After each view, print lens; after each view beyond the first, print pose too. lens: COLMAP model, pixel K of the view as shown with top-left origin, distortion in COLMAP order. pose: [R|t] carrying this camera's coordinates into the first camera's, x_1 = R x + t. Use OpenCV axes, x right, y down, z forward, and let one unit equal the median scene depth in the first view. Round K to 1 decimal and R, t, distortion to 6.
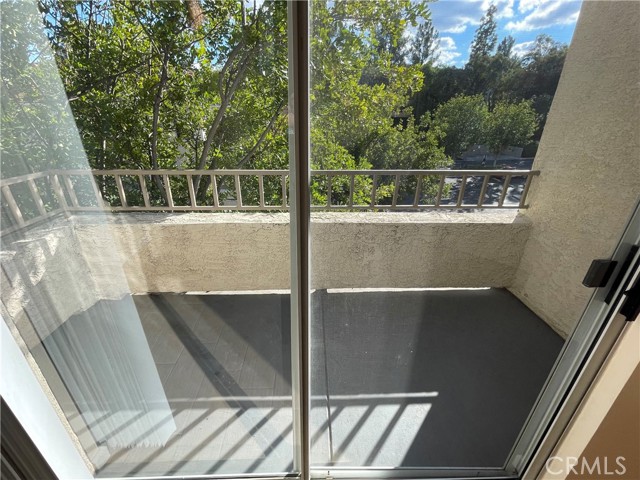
lens RADIAL K [[280.0, 0, 320.4], [0, 280.0, 240.0], [0, 0, 1]] dist [0.001405, 0.000302]
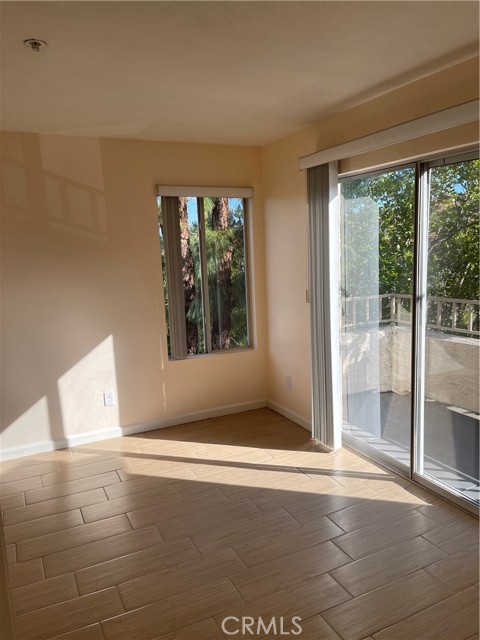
lens RADIAL K [[480.5, 0, 240.0], [0, 480.5, 320.0], [0, 0, 1]] dist [-0.001366, -0.000311]
pose [[0.404320, 0.109965, -0.907983, 0.967754], [-0.338624, 0.940197, -0.036921, 0.235645], [0.849623, 0.322393, 0.417378, -0.669181]]
